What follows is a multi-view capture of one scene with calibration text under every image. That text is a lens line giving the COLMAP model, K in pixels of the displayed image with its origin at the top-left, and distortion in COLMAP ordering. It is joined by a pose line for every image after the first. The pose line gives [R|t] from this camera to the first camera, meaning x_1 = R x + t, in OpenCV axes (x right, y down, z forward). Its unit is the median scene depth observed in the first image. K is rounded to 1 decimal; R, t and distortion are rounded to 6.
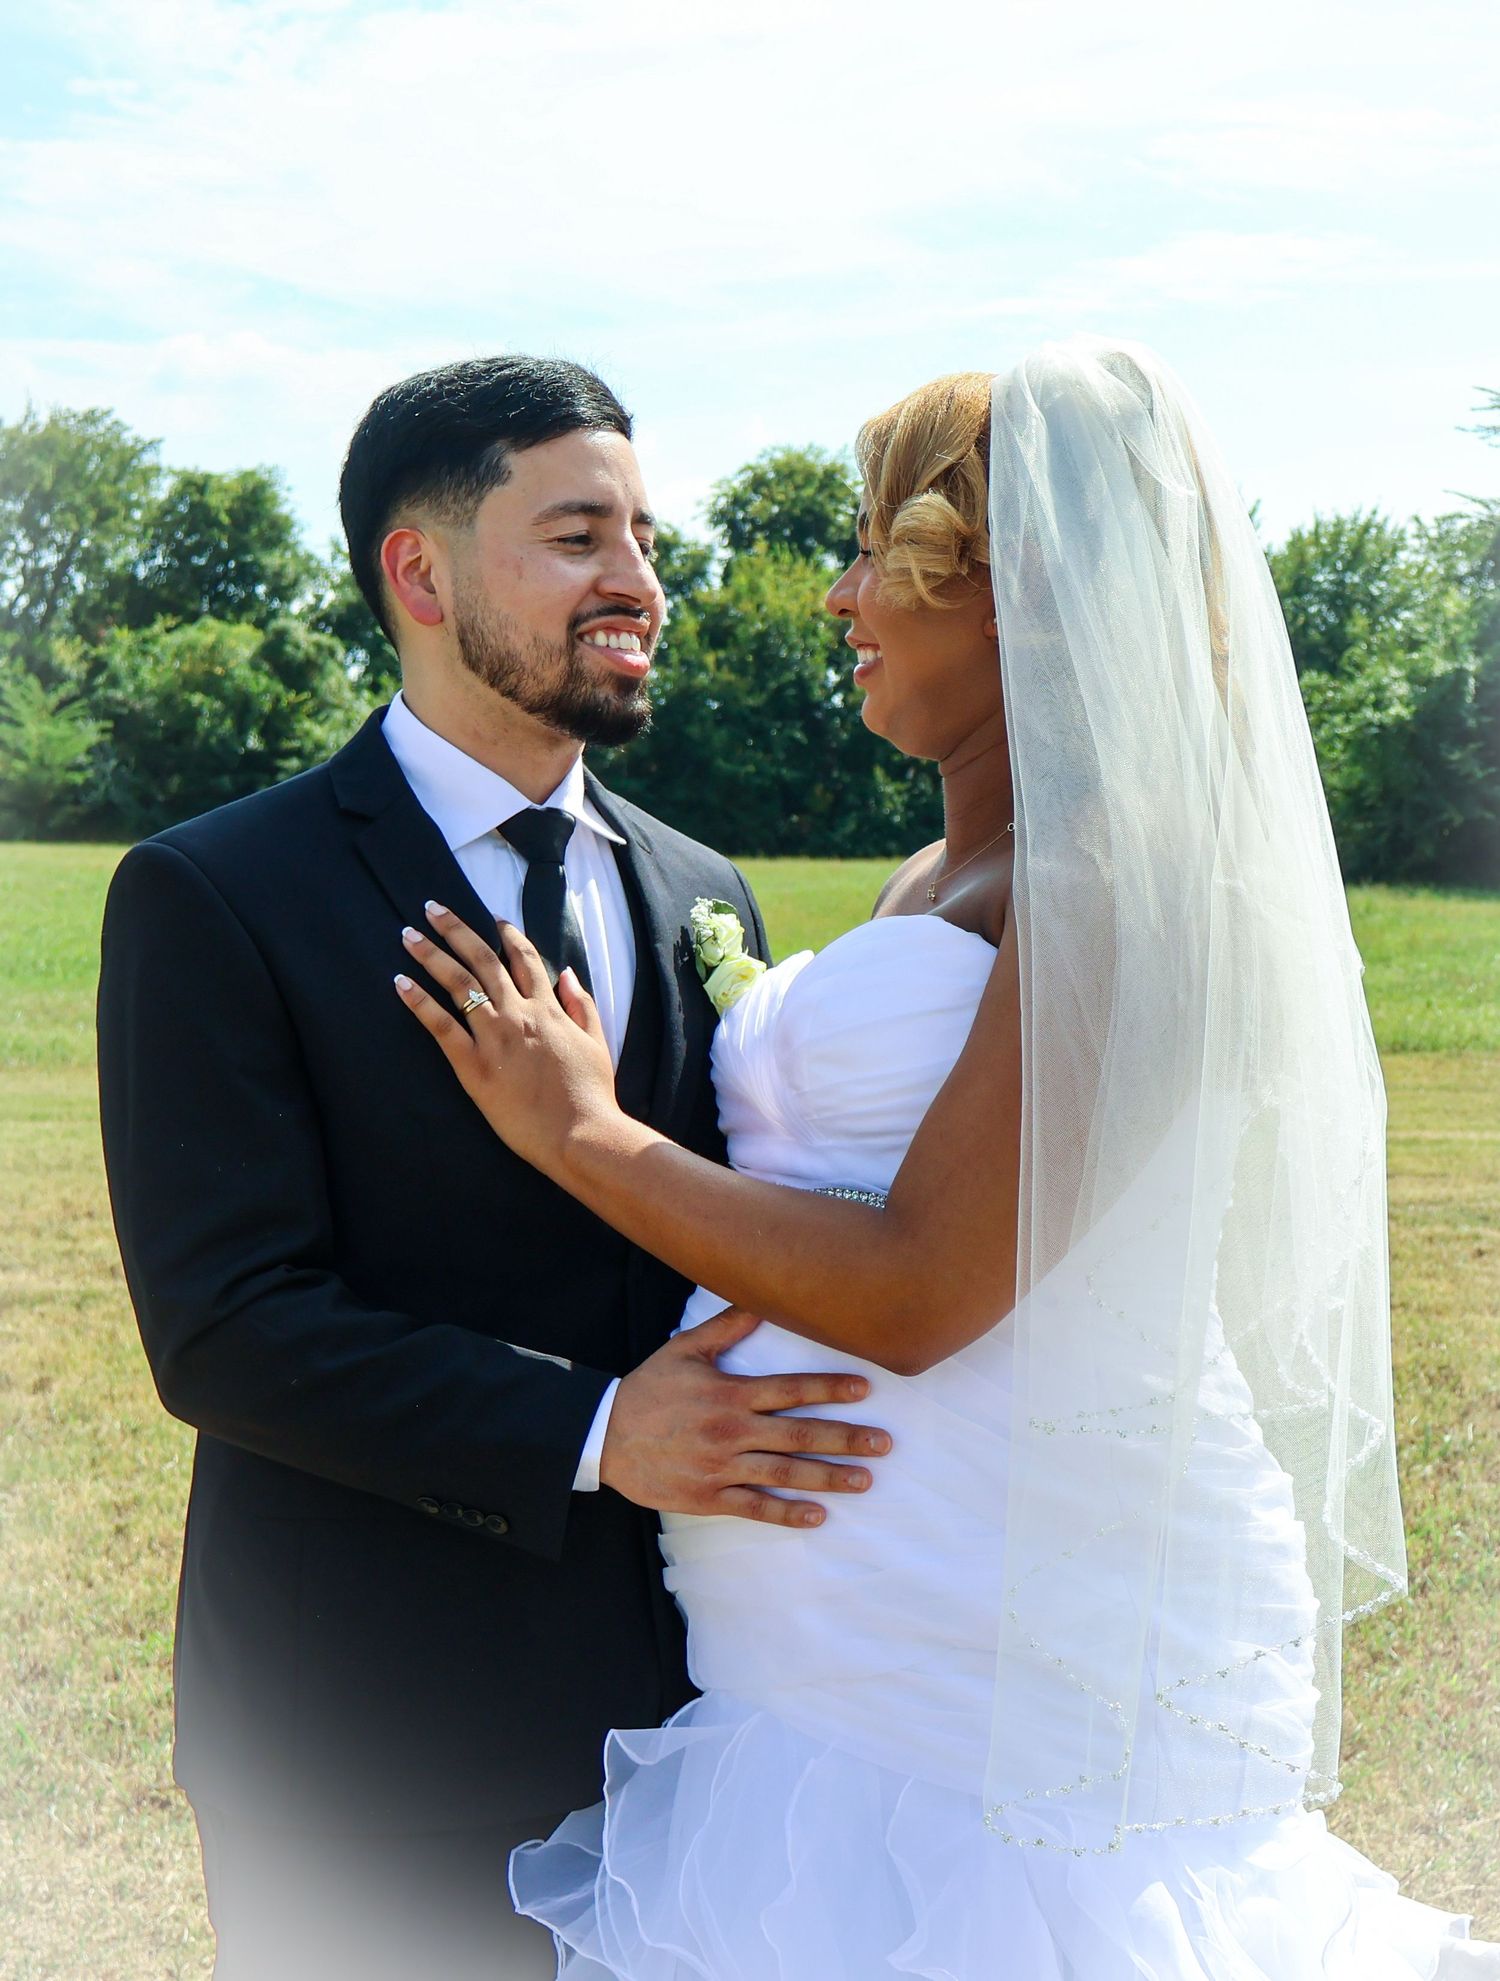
lens RADIAL K [[2061.5, 0, 757.0], [0, 2061.5, 989.2], [0, 0, 1]] dist [0.121123, 0.000000]
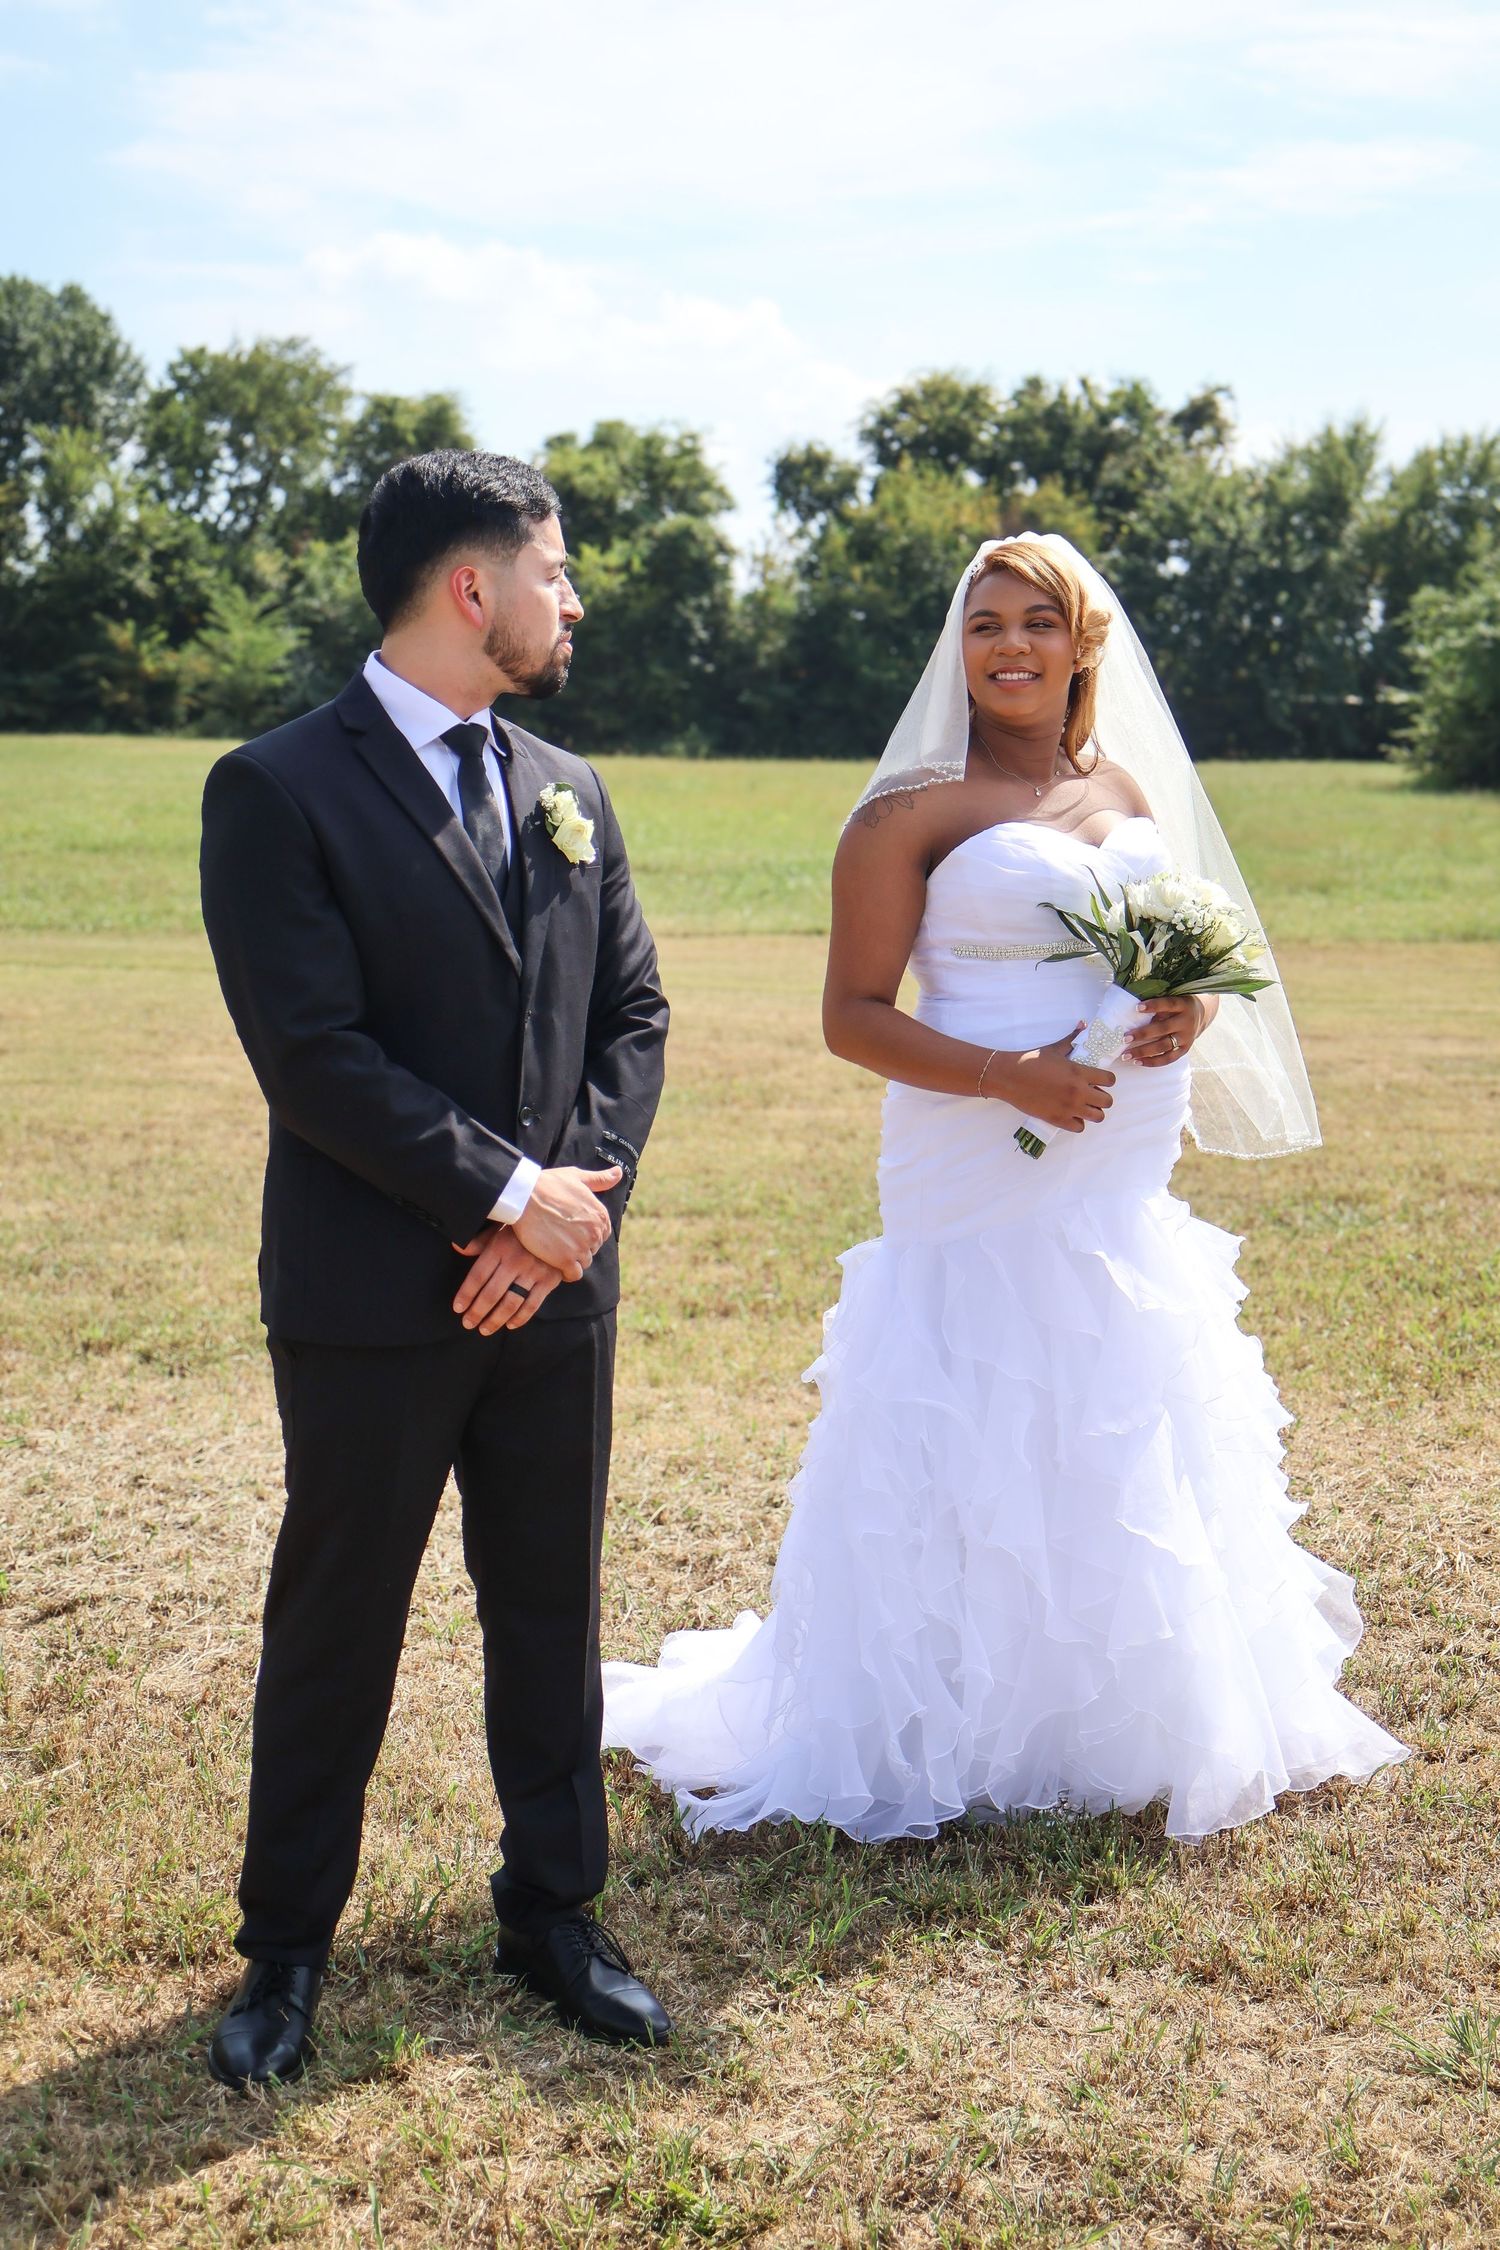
lens RADIAL K [[2560.6, 0, 734.7], [0, 2560.6, 1135.8], [0, 0, 1]] dist [0.047511, 0.000000]
pose [[0.998616, 0.018251, -0.049320, -0.015182], [-0.014042, 0.996335, 0.084376, 0.019650], [0.050679, -0.083567, 0.995213, -0.344095]]
